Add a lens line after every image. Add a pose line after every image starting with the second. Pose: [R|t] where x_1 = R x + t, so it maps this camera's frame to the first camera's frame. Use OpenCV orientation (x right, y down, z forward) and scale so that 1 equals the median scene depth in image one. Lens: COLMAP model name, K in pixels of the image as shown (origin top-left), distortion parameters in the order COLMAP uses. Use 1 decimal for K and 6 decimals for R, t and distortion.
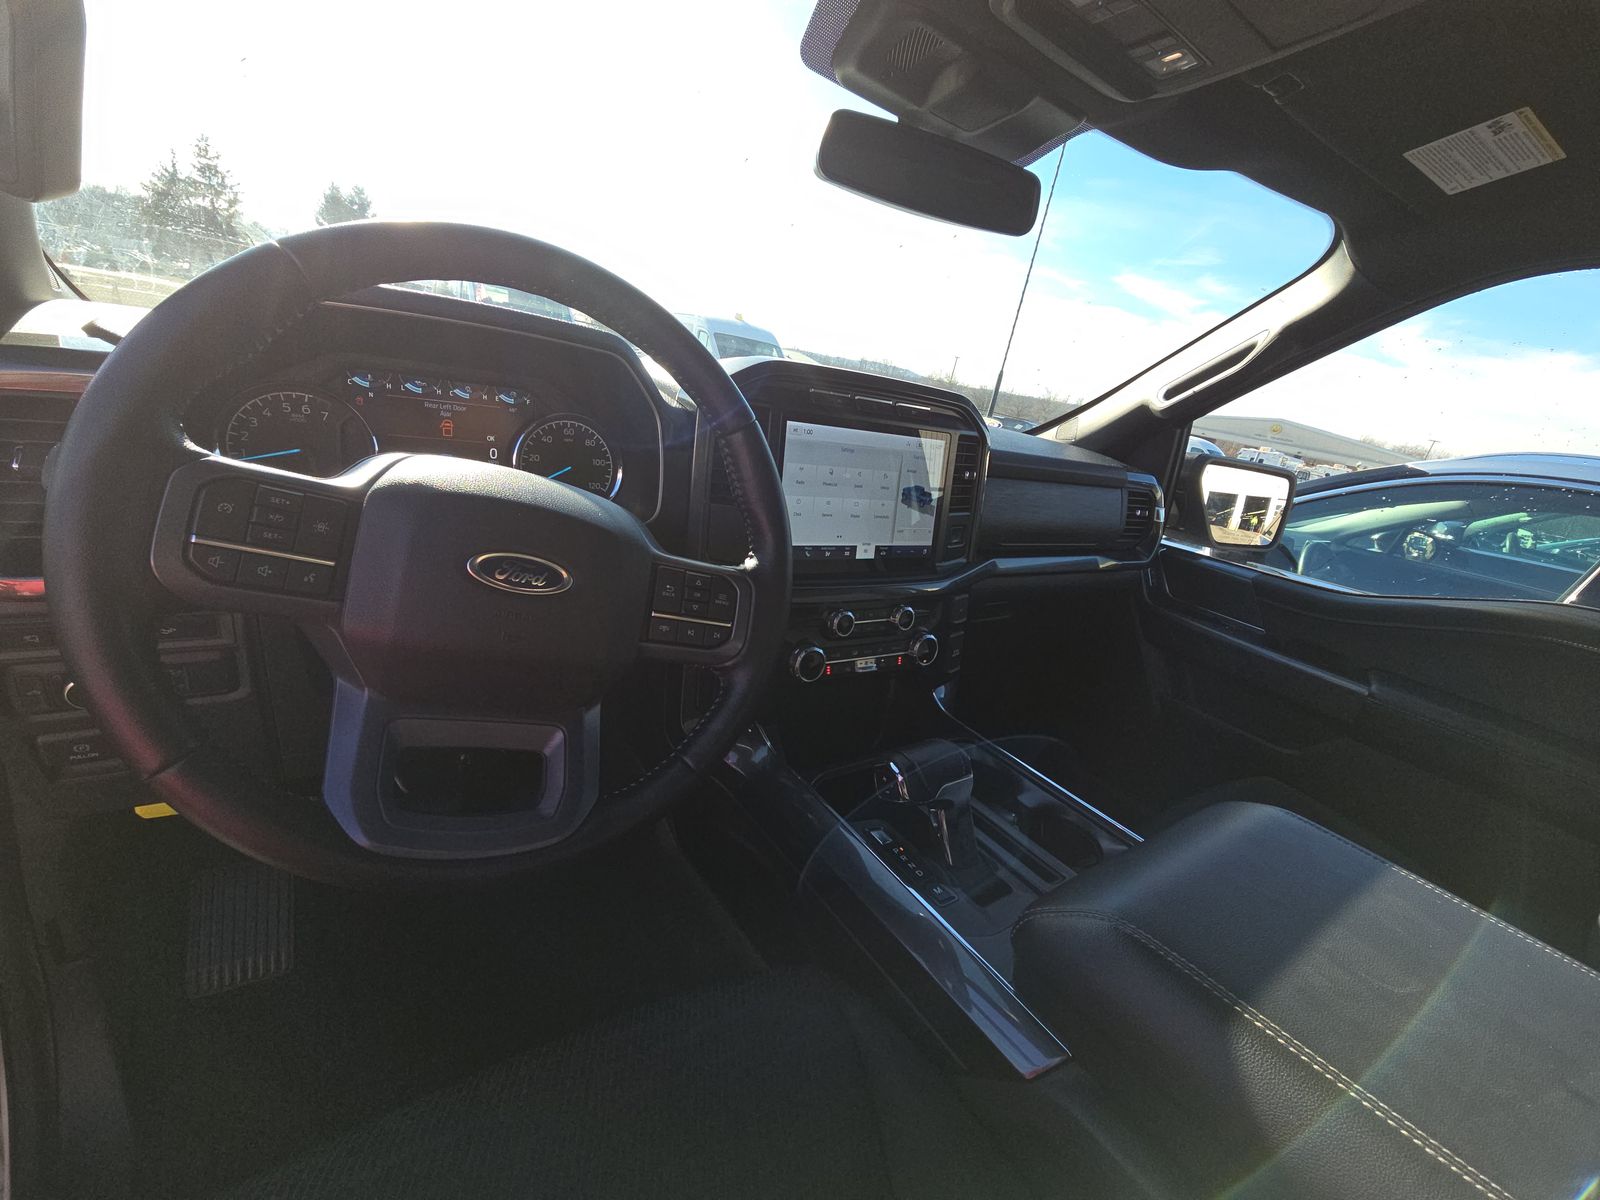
lens RADIAL K [[647.0, 0, 816.6], [0, 647.0, 593.6], [0, 0, 1]] dist [0.022375, -0.017306]
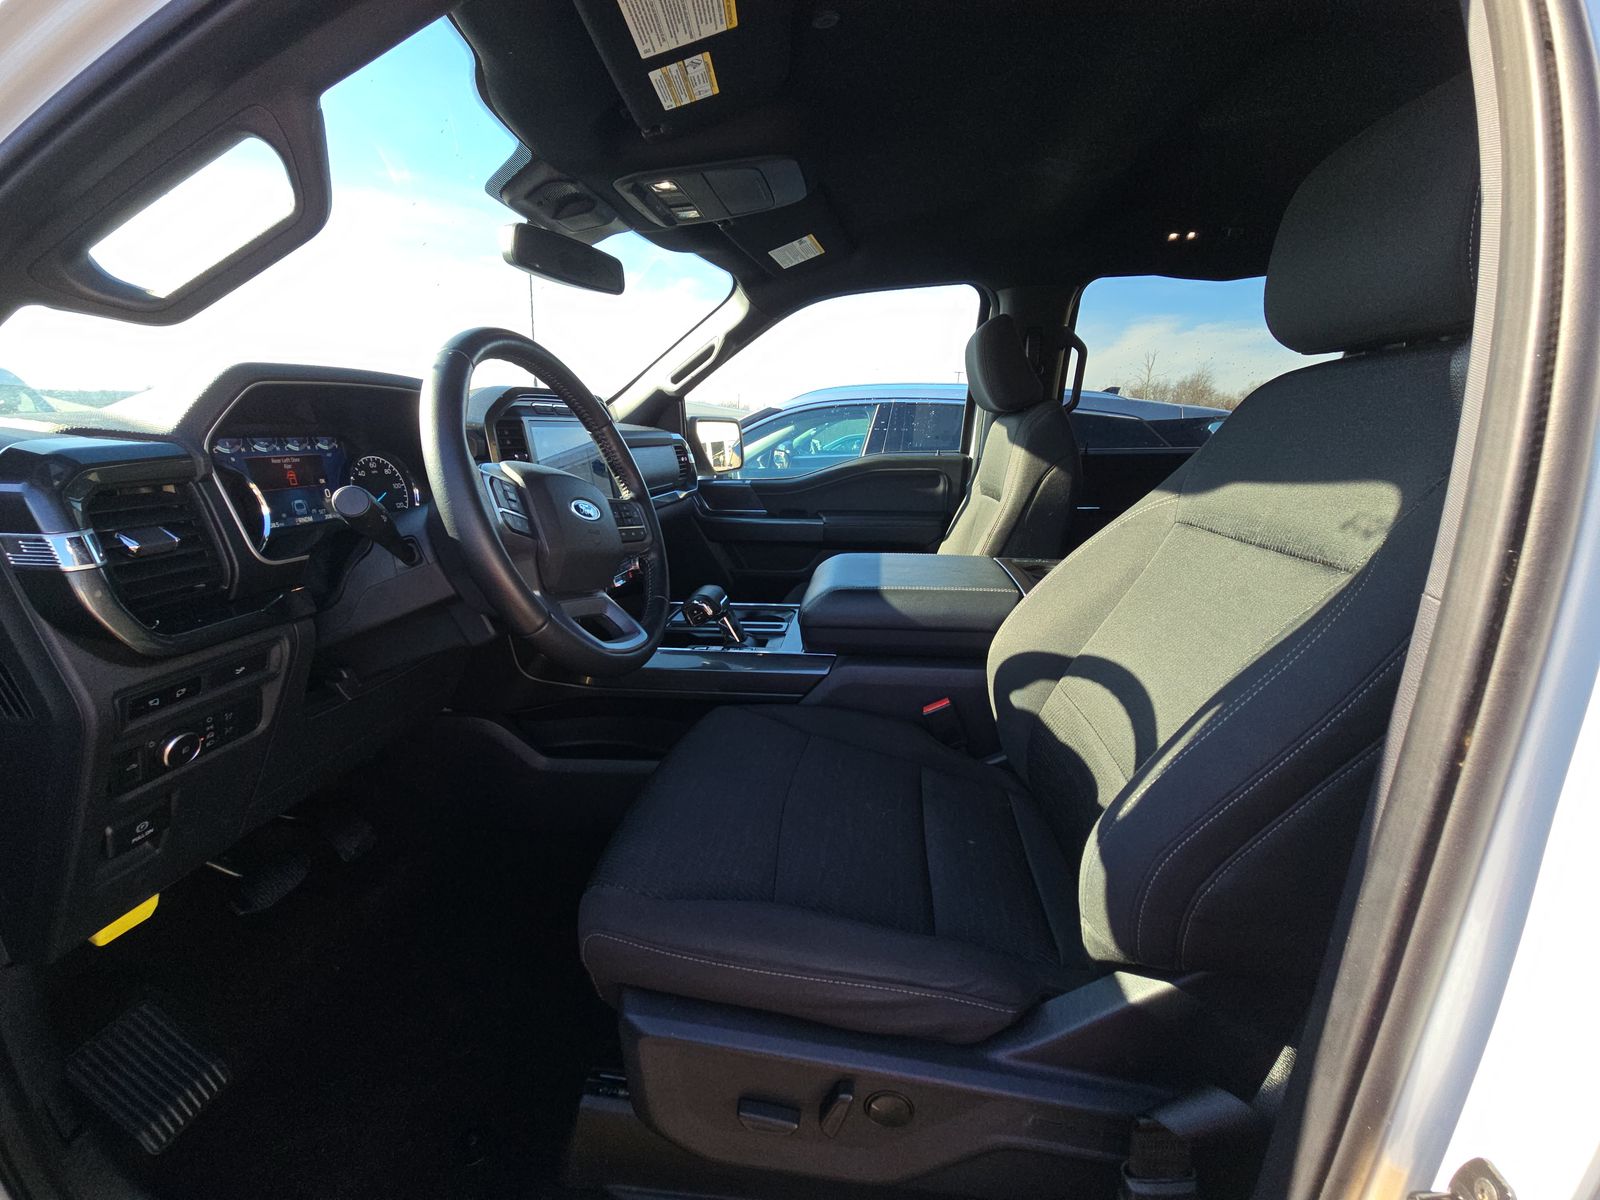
lens RADIAL K [[640.4, 0, 800.0], [0, 640.4, 600.0], [0, 0, 1]] dist [0.000900, 0.000080]
pose [[0.649851, -0.350312, 0.674518, -0.570845], [0.340027, 0.927687, 0.154203, 0.056199], [-0.679761, 0.129146, 0.721974, -0.291402]]
